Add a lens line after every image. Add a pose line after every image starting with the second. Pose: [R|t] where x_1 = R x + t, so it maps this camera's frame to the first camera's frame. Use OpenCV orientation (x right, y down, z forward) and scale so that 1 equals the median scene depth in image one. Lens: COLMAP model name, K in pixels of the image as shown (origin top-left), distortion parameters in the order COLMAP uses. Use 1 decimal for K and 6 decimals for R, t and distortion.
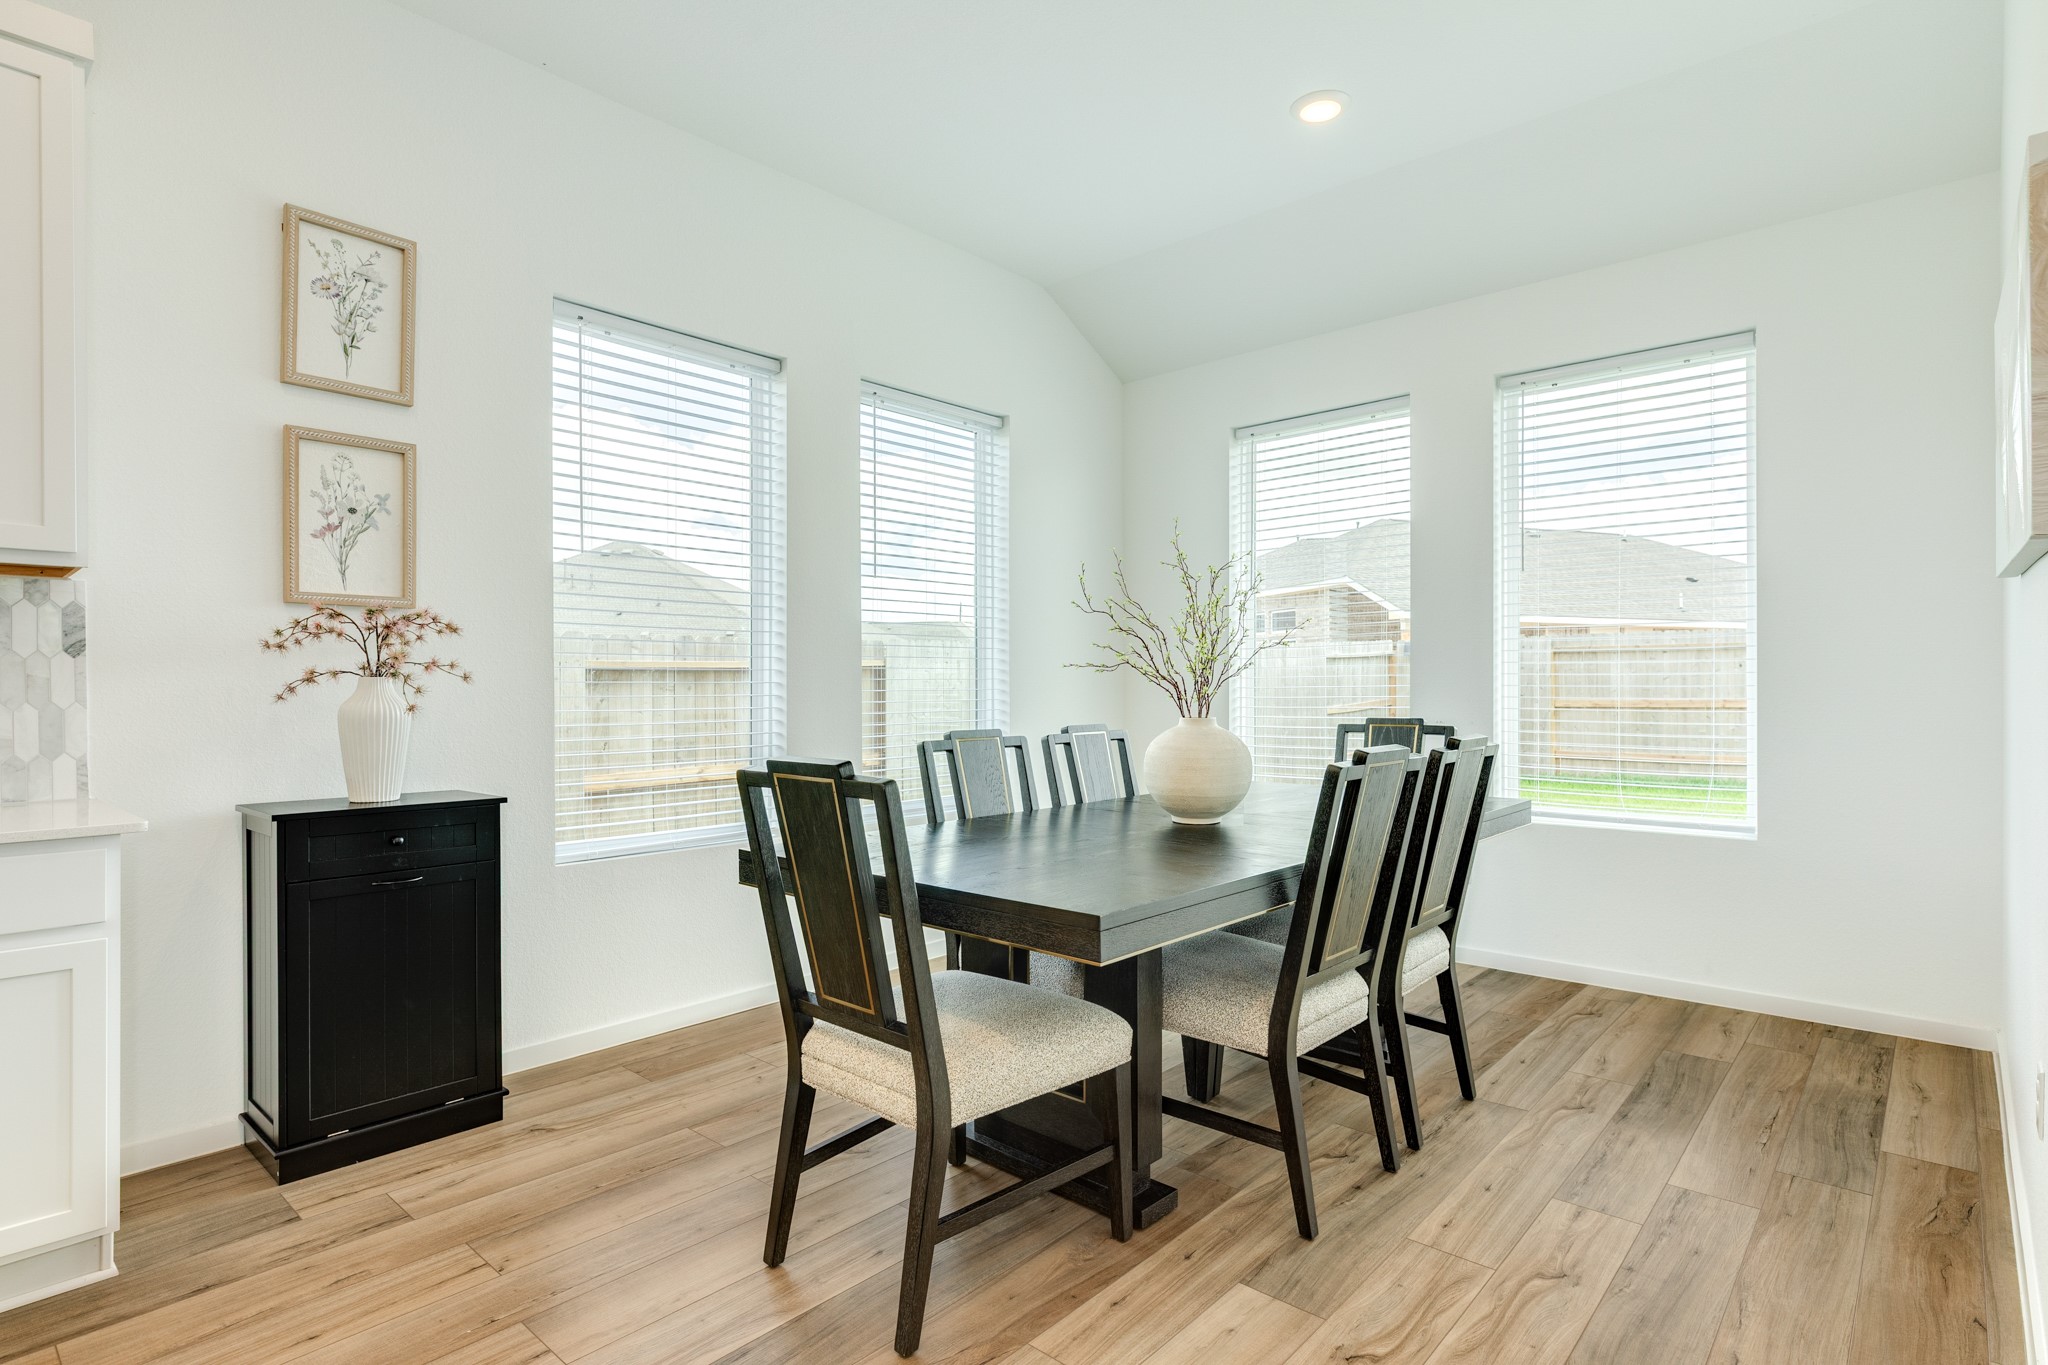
lens RADIAL K [[1042.9, 0, 1033.7], [0, 1042.9, 686.7], [0, 0, 1]] dist [-0.004660, 0.003357]
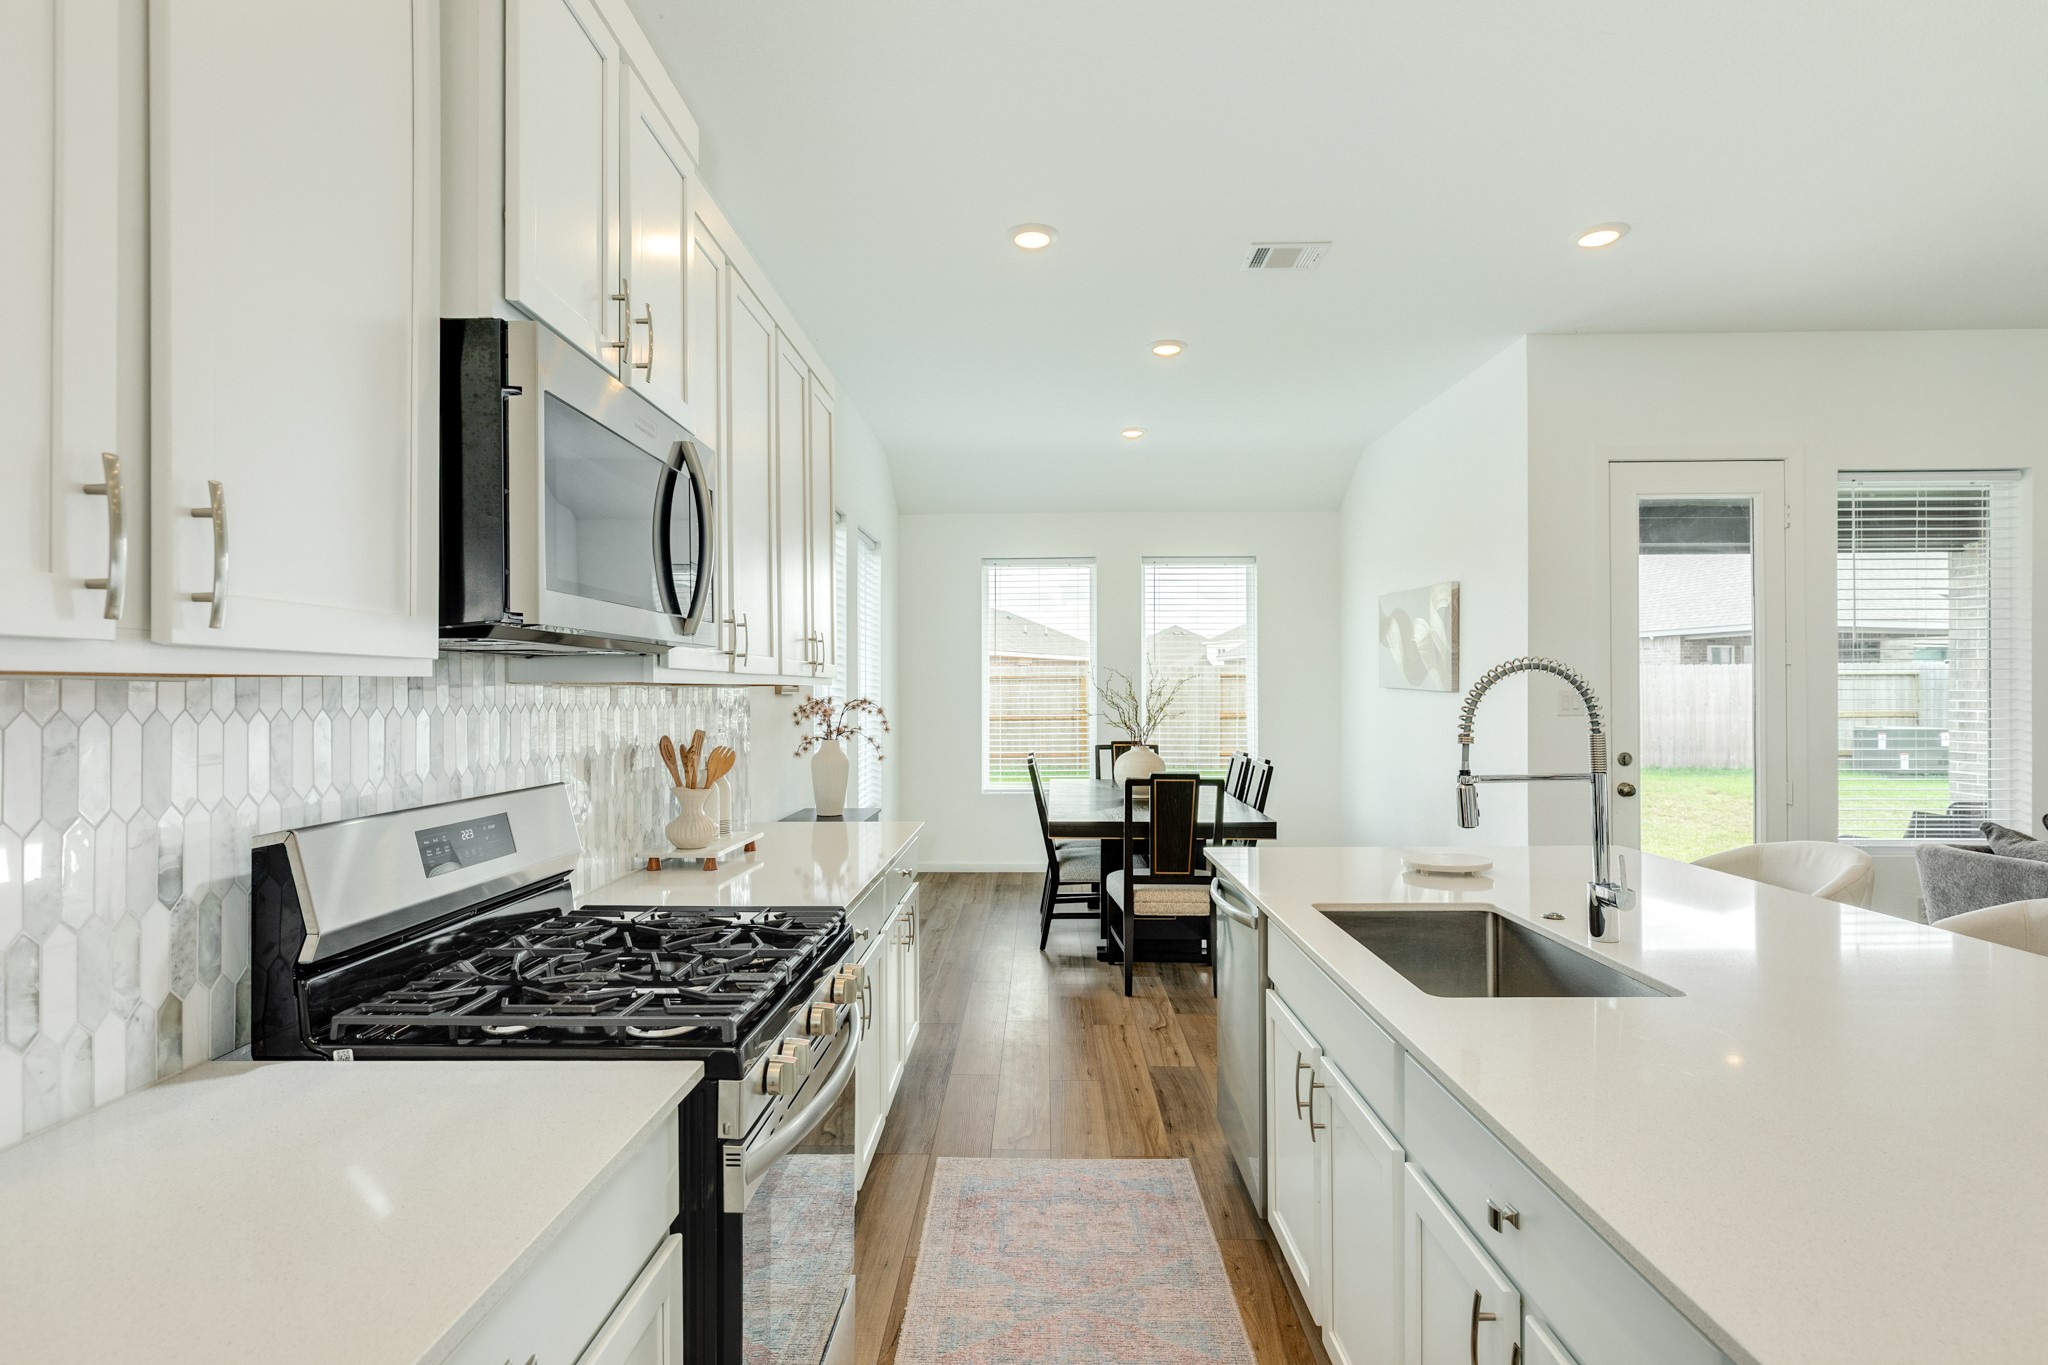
lens RADIAL K [[1042.9, 0, 1025.2], [0, 1042.9, 681.2], [0, 0, 1]] dist [-0.004660, 0.003357]
pose [[0.760621, 0.008723, 0.649138, -1.452779], [-0.003593, 0.999951, -0.009227, -0.085808], [-0.649187, 0.004686, 0.760615, -0.452642]]
